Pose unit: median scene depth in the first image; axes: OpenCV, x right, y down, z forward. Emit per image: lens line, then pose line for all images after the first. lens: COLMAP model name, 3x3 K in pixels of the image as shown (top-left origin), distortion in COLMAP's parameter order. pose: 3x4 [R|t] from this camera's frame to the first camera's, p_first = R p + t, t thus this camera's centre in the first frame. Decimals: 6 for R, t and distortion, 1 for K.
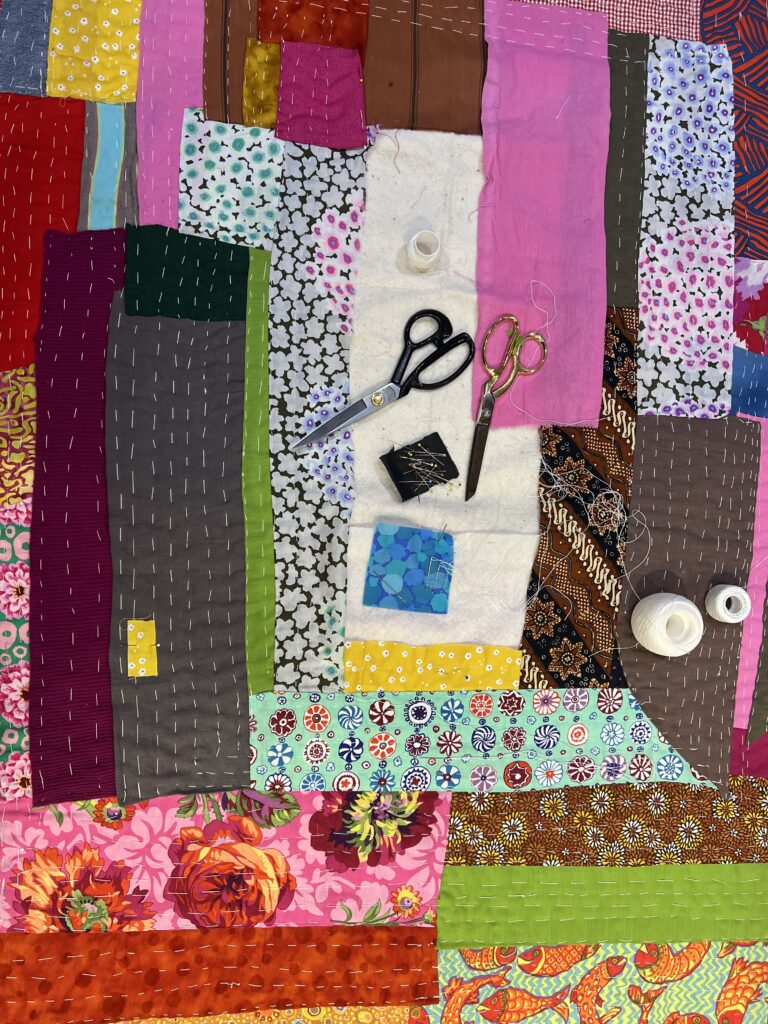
lens RADIAL K [[786.1, 0, 381.7], [0, 786.1, 511.8], [0, 0, 1]] dist [0.035036, -0.053068]
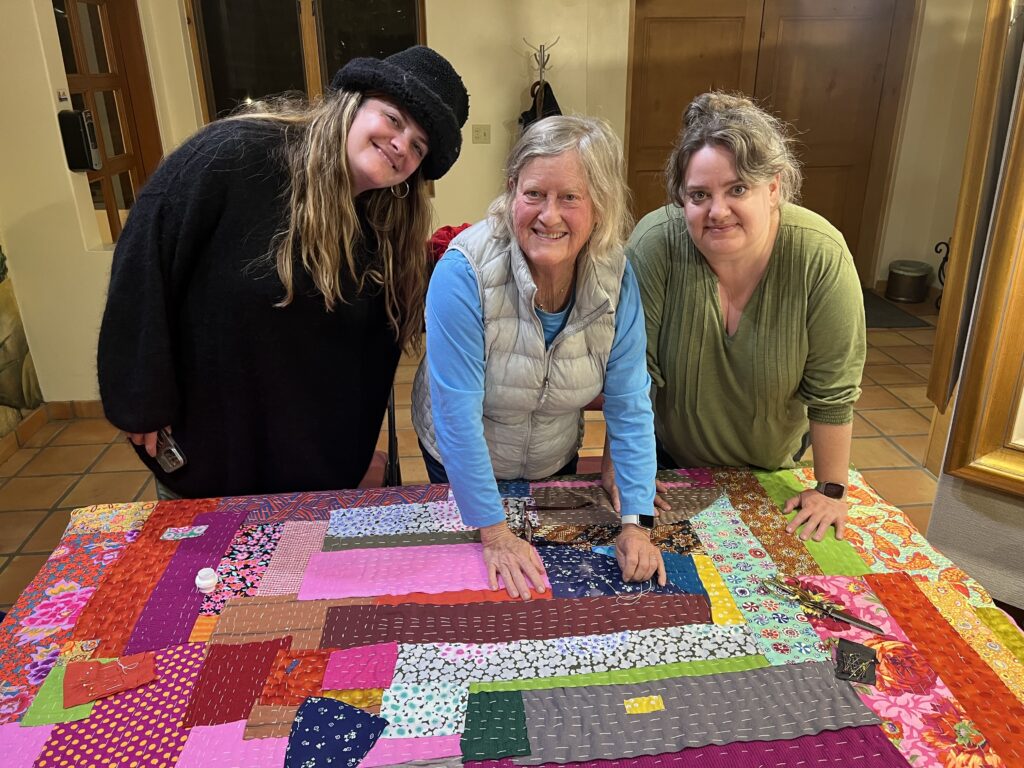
lens RADIAL K [[786.1, 0, 508.0], [0, 786.1, 381.4], [0, 0, 1]] dist [0.035036, -0.053068]
pose [[-0.105744, -0.499207, 0.860006, -1.110920], [0.994313, -0.042080, 0.097833, -0.378546], [-0.012650, 0.865460, 0.500817, -0.195733]]
